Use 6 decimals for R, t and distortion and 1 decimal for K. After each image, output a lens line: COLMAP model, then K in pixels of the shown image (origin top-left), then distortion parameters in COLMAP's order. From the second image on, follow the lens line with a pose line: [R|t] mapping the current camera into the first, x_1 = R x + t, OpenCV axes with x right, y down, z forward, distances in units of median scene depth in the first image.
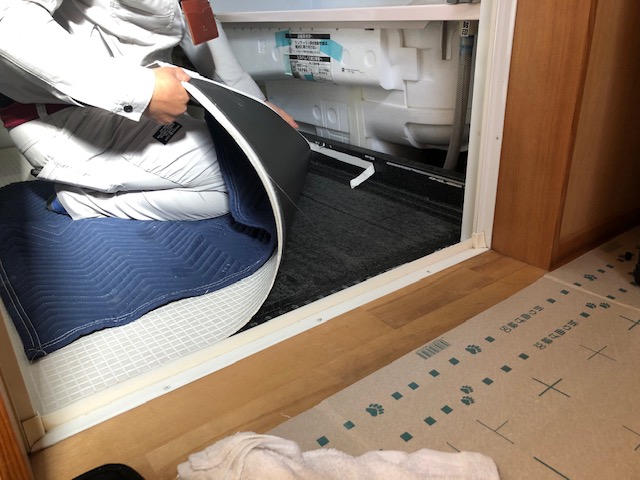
lens RADIAL K [[522.6, 0, 318.4], [0, 522.6, 234.0], [0, 0, 1]] dist [-0.007906, 0.009409]
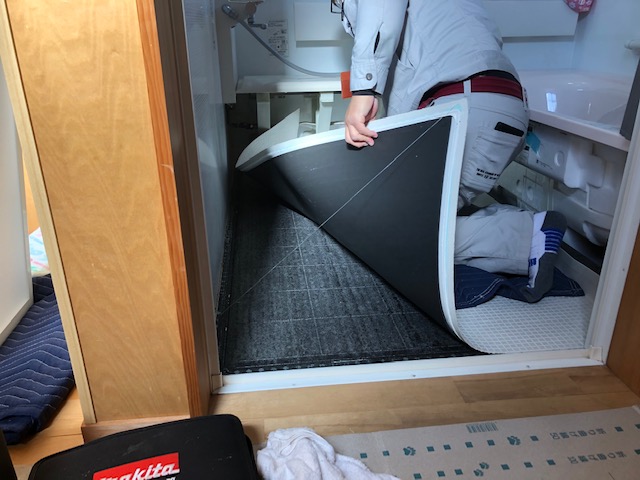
lens RADIAL K [[522.6, 0, 317.1], [0, 522.6, 243.4], [0, 0, 1]] dist [-0.007906, 0.009409]
pose [[0.866391, 0.226329, -0.445130, 0.314734], [-0.226048, 0.972588, 0.054542, -0.184427], [0.445273, 0.053366, 0.893803, -0.322061]]
